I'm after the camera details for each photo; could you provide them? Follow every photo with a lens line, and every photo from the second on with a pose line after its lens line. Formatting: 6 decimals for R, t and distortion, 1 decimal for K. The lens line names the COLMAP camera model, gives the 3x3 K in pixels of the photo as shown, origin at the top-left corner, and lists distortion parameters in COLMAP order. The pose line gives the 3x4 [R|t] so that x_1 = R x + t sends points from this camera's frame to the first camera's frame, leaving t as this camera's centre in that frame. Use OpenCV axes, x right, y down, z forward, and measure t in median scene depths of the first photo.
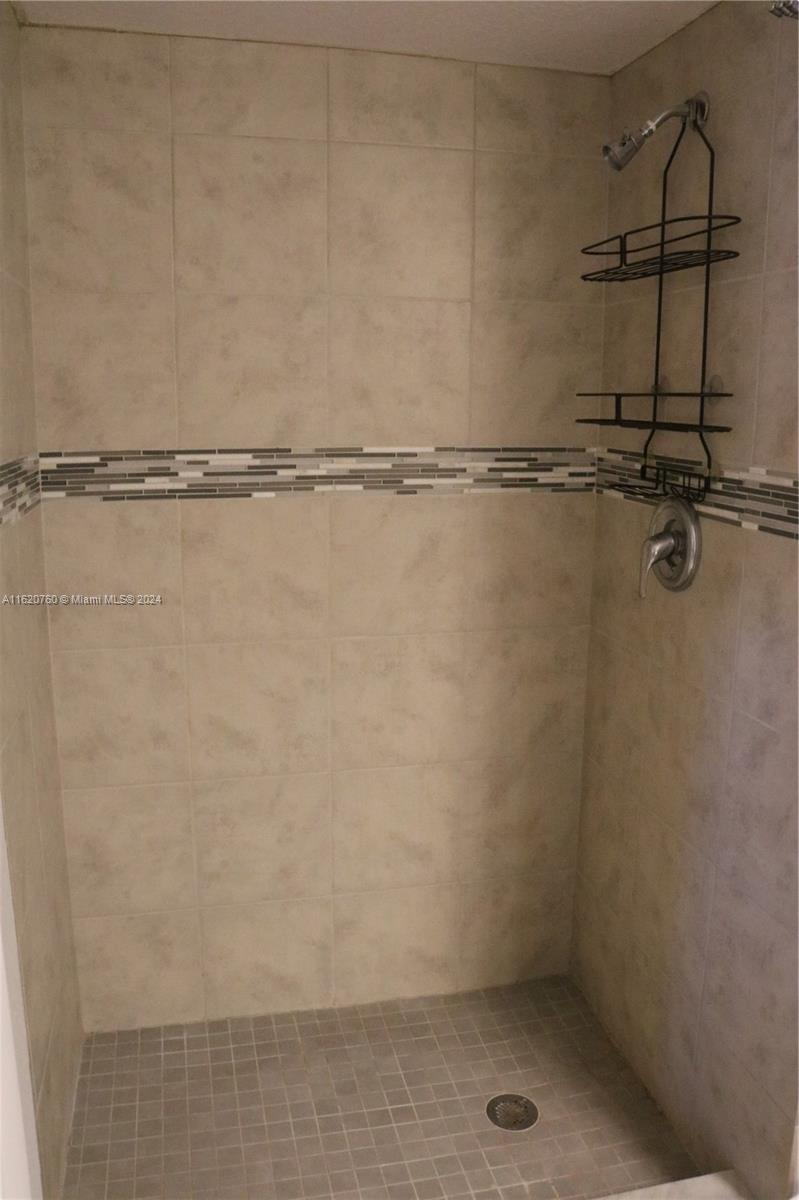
lens RADIAL K [[982.8, 0, 399.5], [0, 982.8, 600.0], [0, 0, 1]] dist [-0.165398, 0.134045]
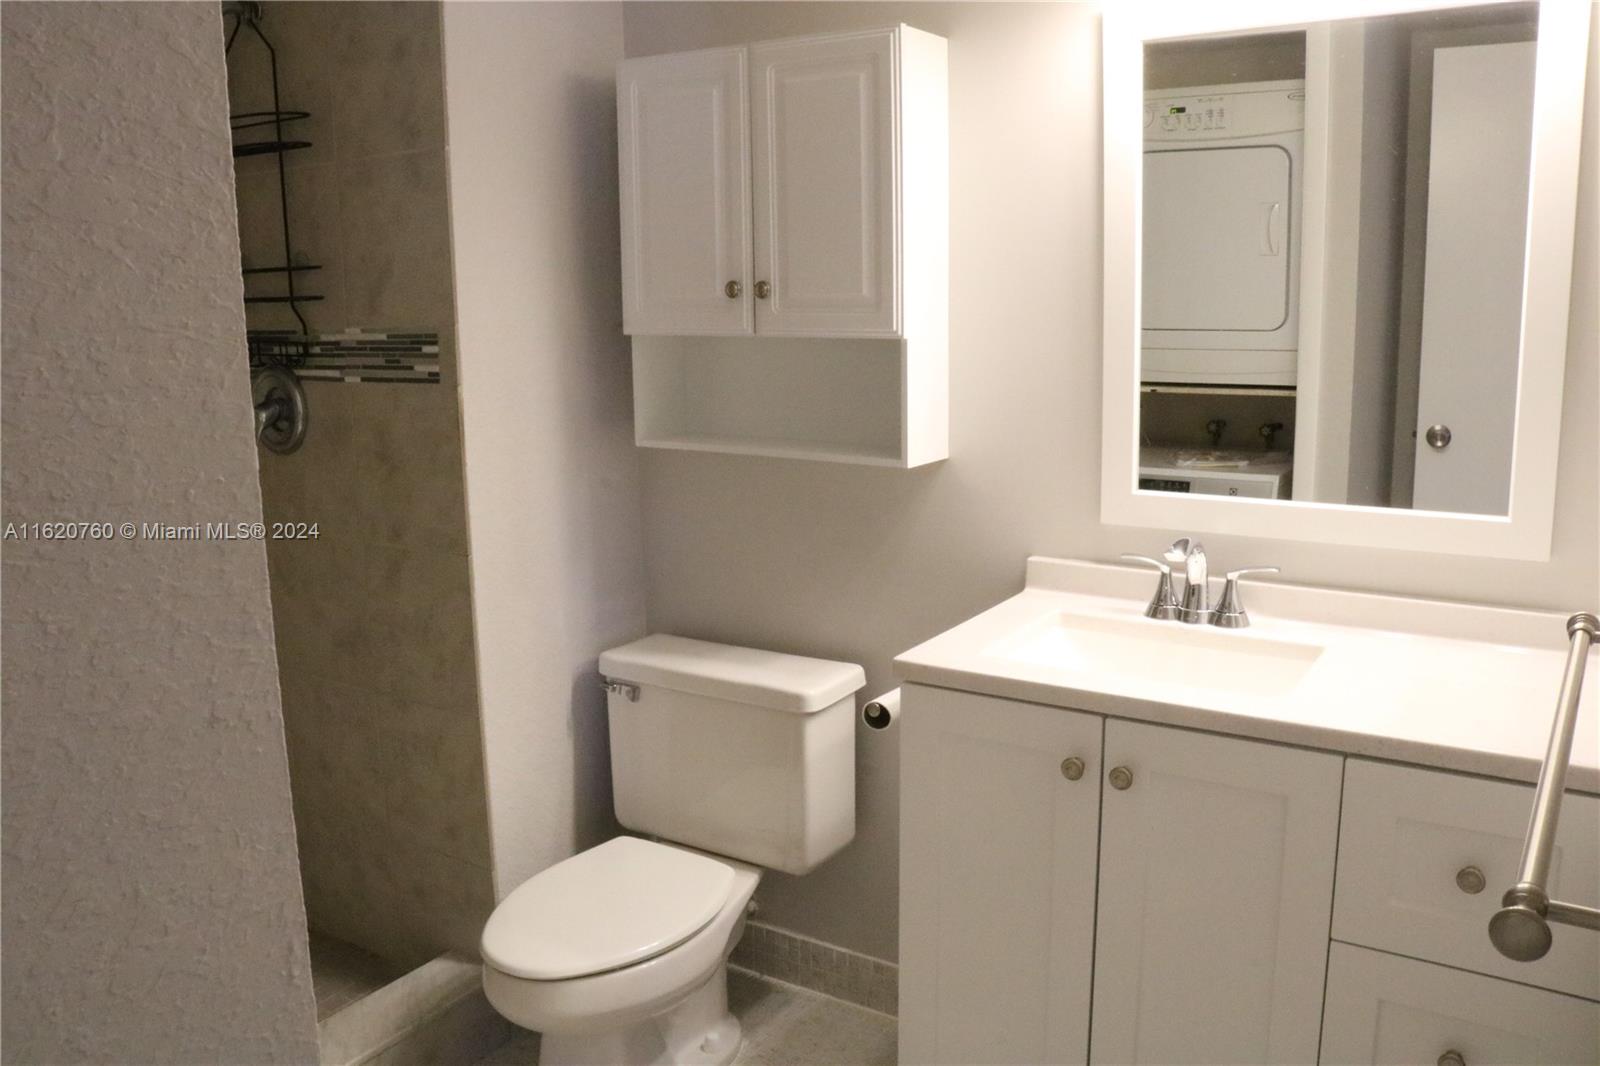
lens RADIAL K [[1310.4, 0, 800.0], [0, 1310.4, 533.0], [0, 0, 1]] dist [-0.165398, 0.134045]
pose [[0.725515, -0.156458, 0.670186, -0.288399], [0.166578, 0.984781, 0.049572, 0.110237], [-0.667743, 0.075673, 0.740536, -0.453429]]
